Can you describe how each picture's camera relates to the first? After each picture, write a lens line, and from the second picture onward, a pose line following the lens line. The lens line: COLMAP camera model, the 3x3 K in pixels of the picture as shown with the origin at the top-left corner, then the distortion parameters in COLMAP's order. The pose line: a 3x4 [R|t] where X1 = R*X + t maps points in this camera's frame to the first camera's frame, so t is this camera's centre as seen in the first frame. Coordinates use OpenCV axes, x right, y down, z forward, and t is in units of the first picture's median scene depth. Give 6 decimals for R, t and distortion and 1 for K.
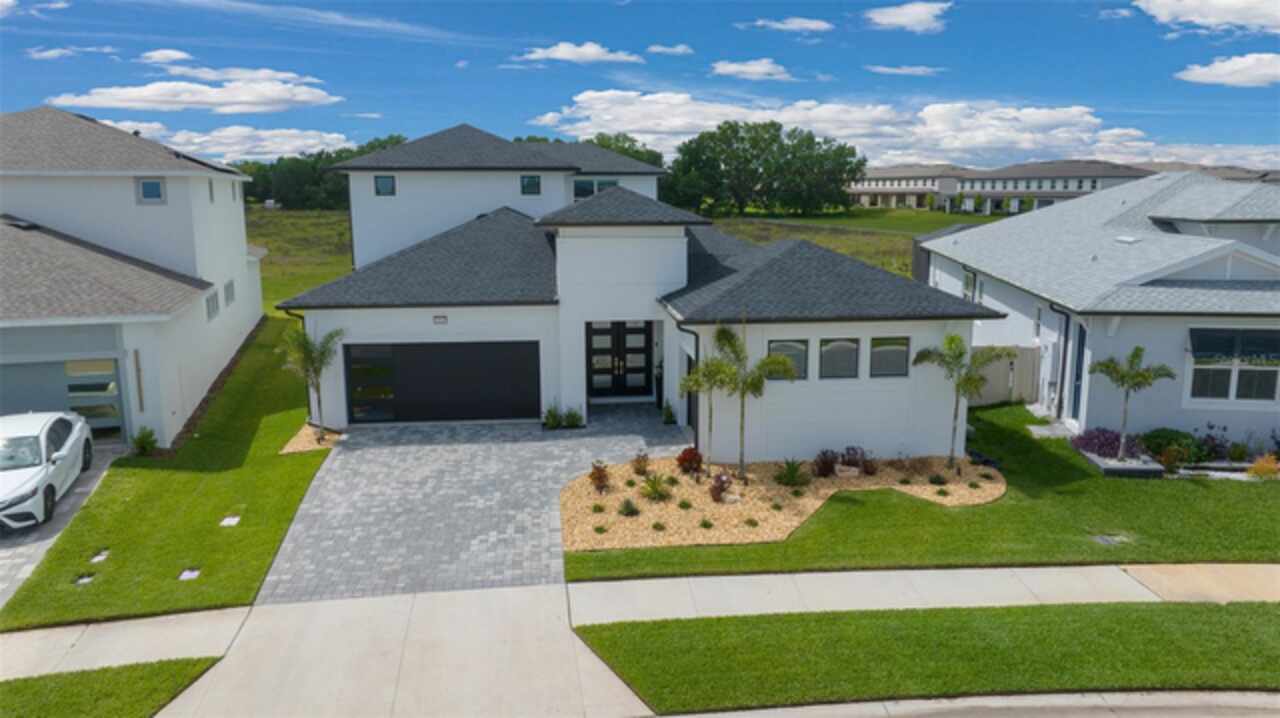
lens RADIAL K [[905.5, 0, 646.1], [0, 905.5, 355.8], [0, 0, 1]] dist [-0.037813, 0.035389]
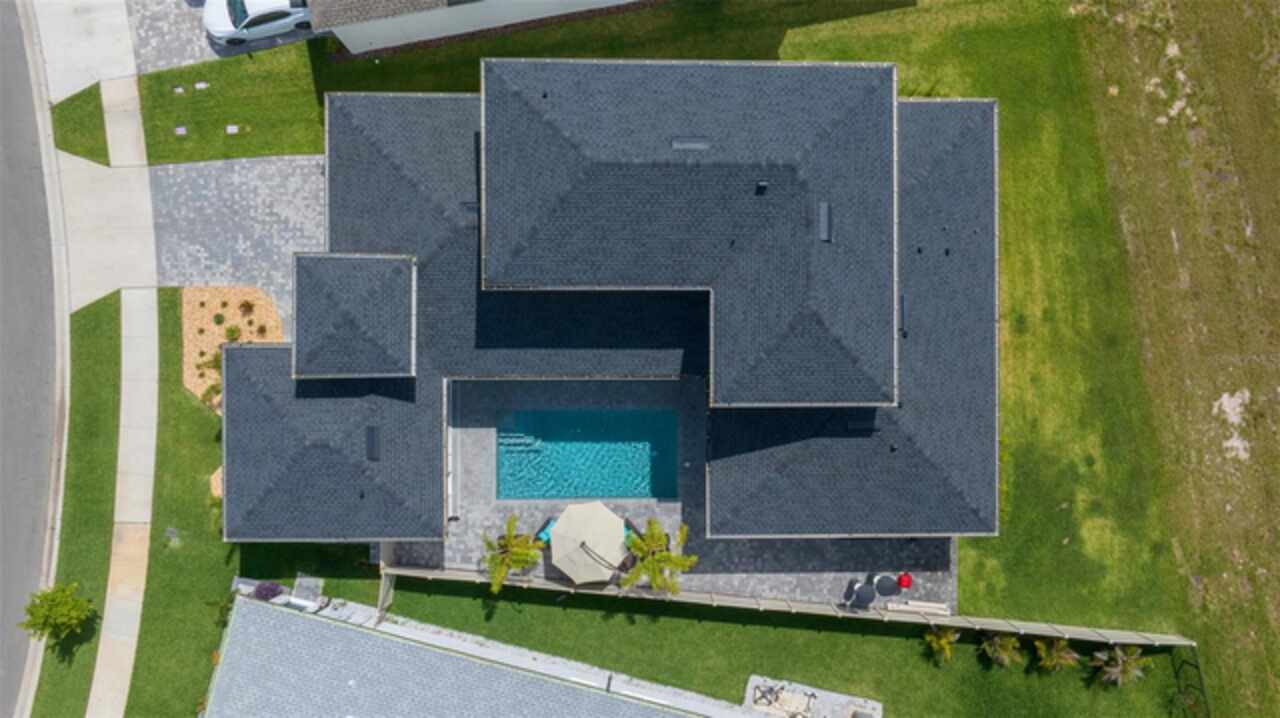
lens RADIAL K [[905.5, 0, 696.8], [0, 905.5, 415.9], [0, 0, 1]] dist [-0.037813, 0.035389]
pose [[-0.113034, 0.993550, 0.009044, 0.053408], [-0.209486, -0.032729, 0.977264, -1.853661], [0.971256, 0.108570, 0.211834, 1.474270]]
